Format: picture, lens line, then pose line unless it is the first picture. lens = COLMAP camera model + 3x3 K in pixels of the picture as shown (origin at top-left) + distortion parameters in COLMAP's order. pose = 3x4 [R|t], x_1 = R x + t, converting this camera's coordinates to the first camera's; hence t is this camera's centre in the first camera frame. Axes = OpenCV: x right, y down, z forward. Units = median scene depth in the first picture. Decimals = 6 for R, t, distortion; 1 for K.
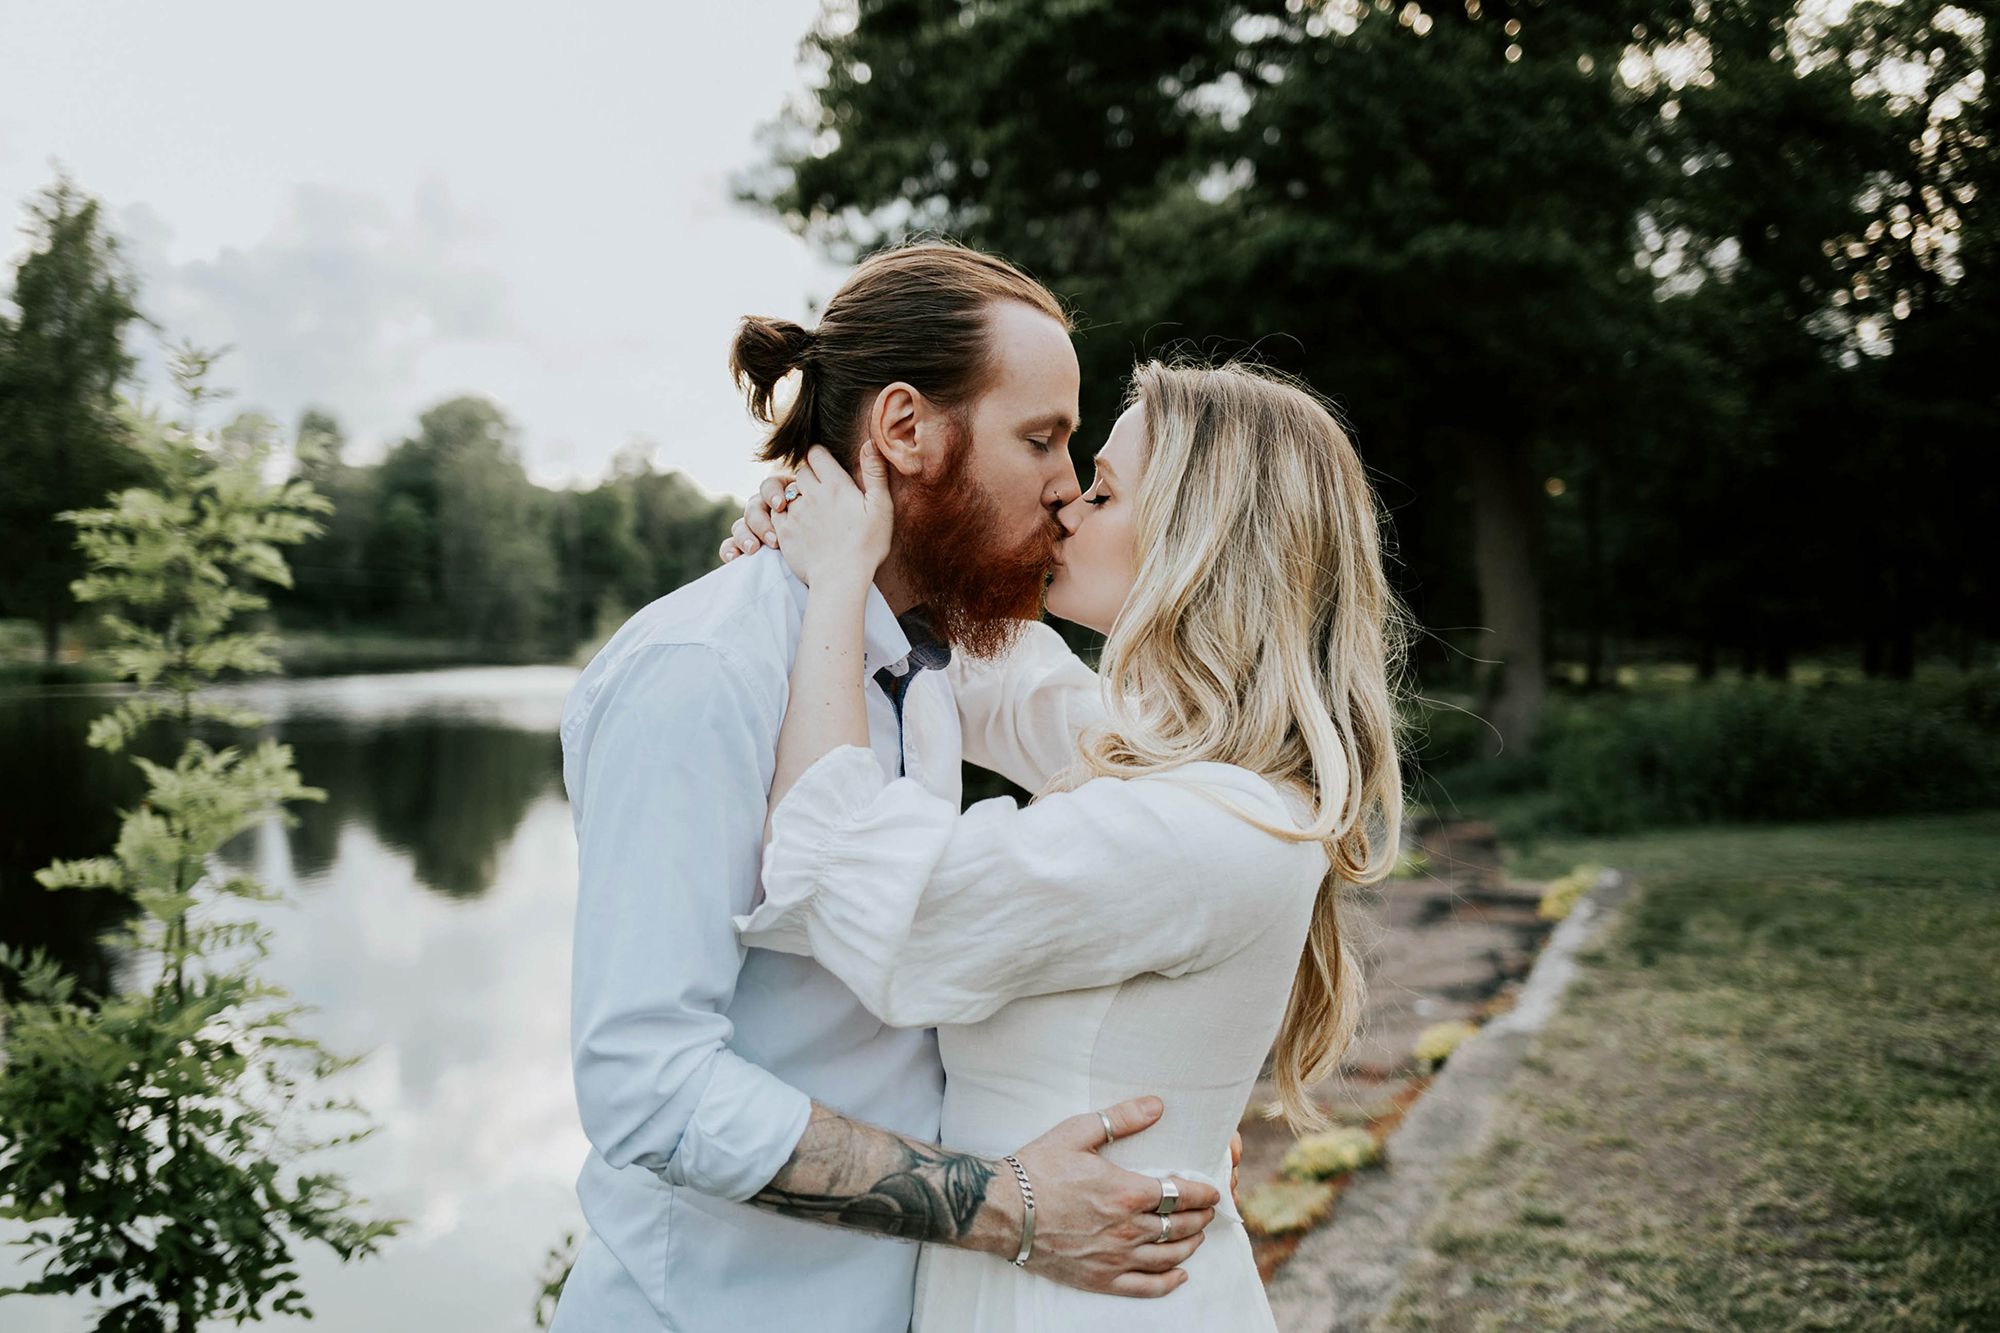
lens RADIAL K [[1973.2, 0, 991.7], [0, 1973.2, 662.1], [0, 0, 1]] dist [-0.058129, 0.017073]
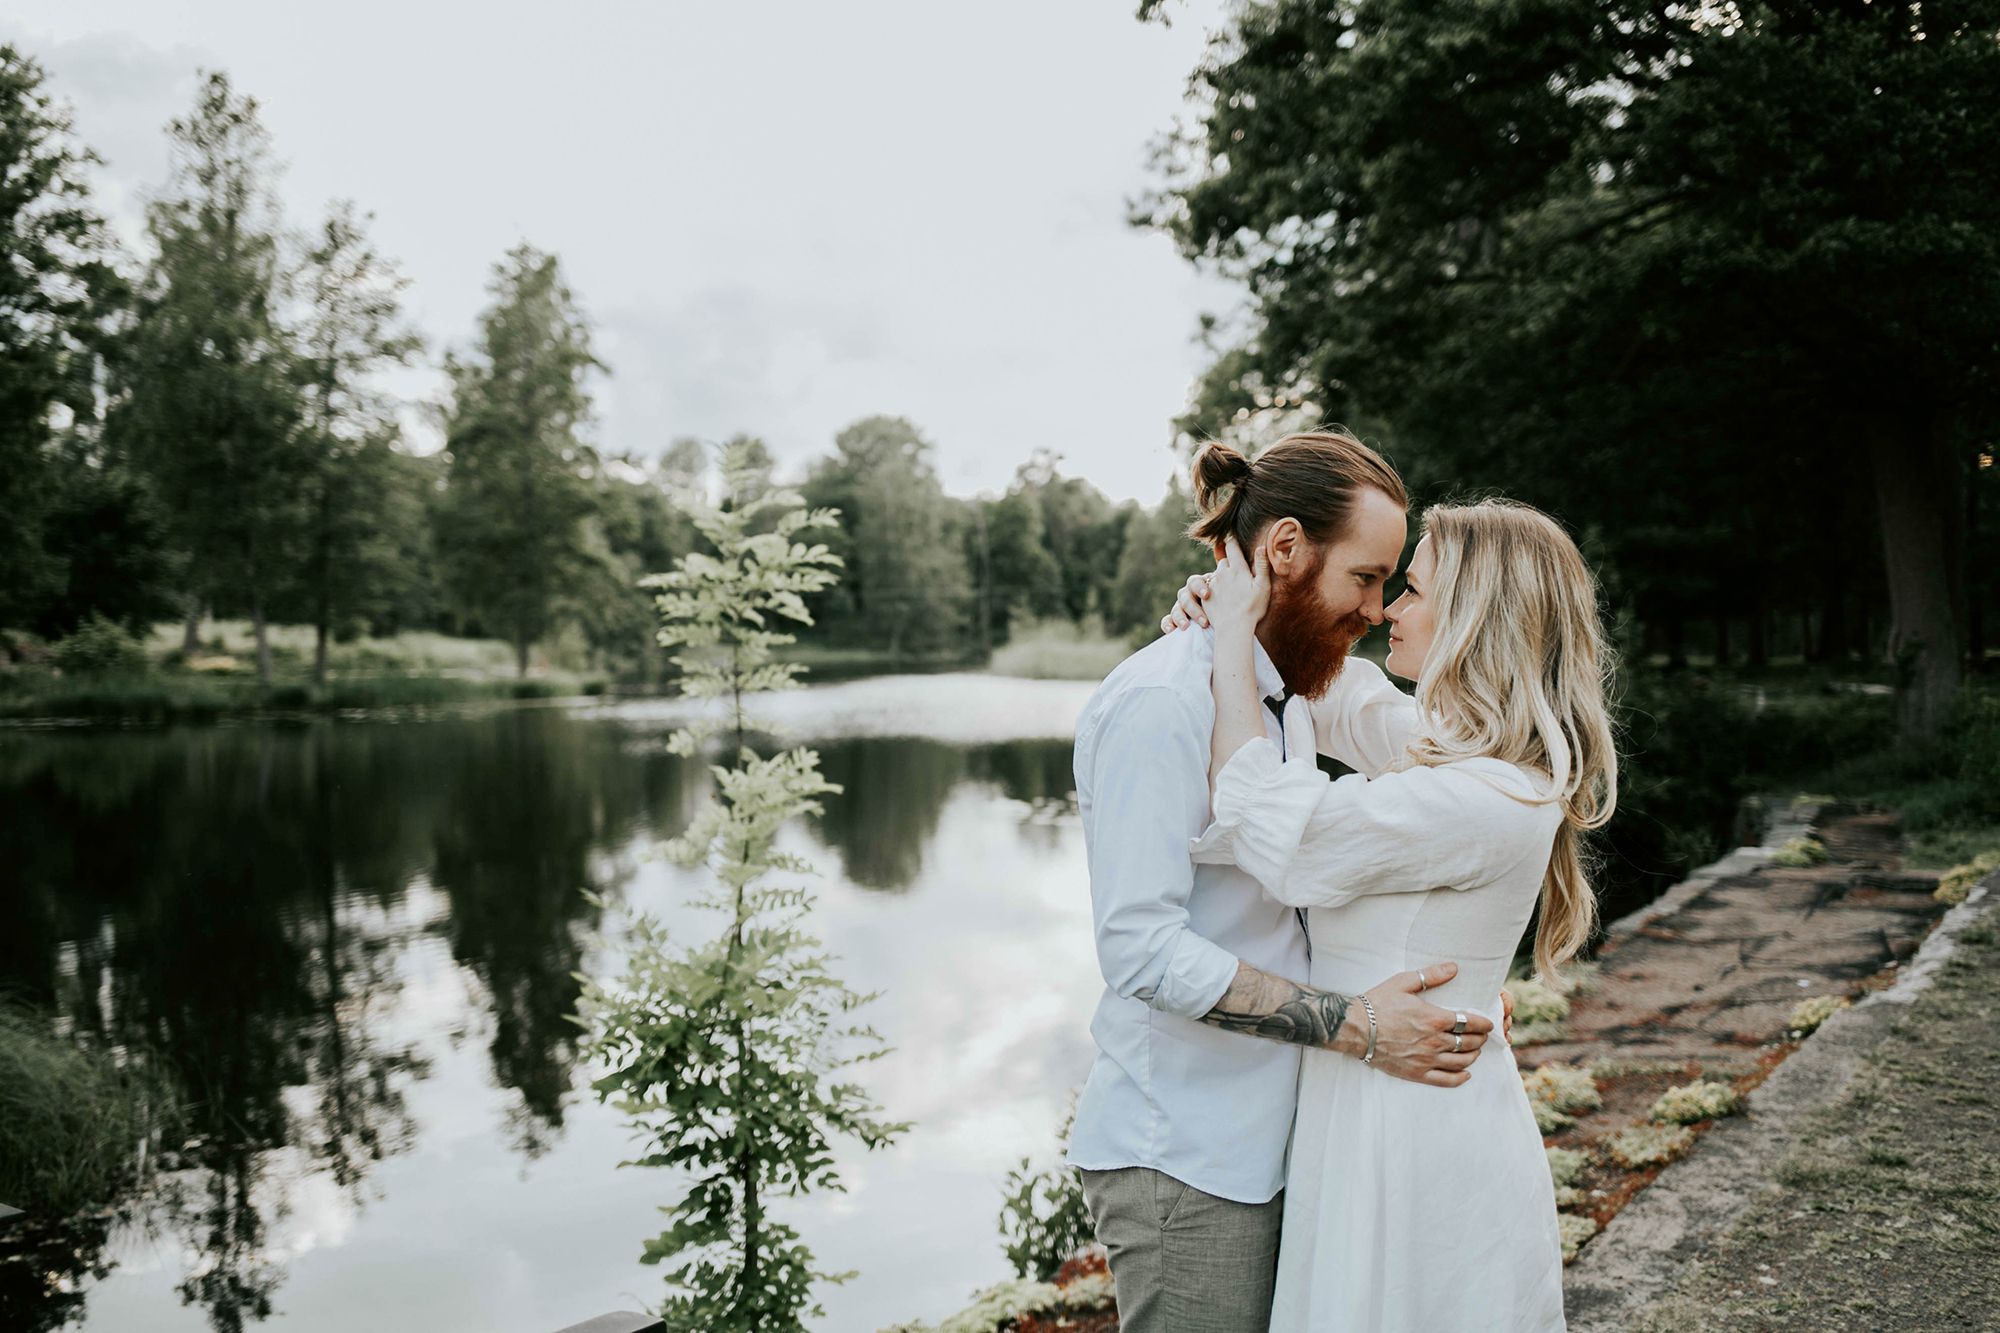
lens RADIAL K [[1950.6, 0, 1000.0], [0, 1950.6, 666.5], [0, 0, 1]] dist [-0.073557, 0.071882]
pose [[0.979512, -0.021300, -0.200255, 0.015510], [0.021835, 0.999761, 0.000466, -0.010409], [0.200197, -0.004829, 0.979744, -0.223373]]
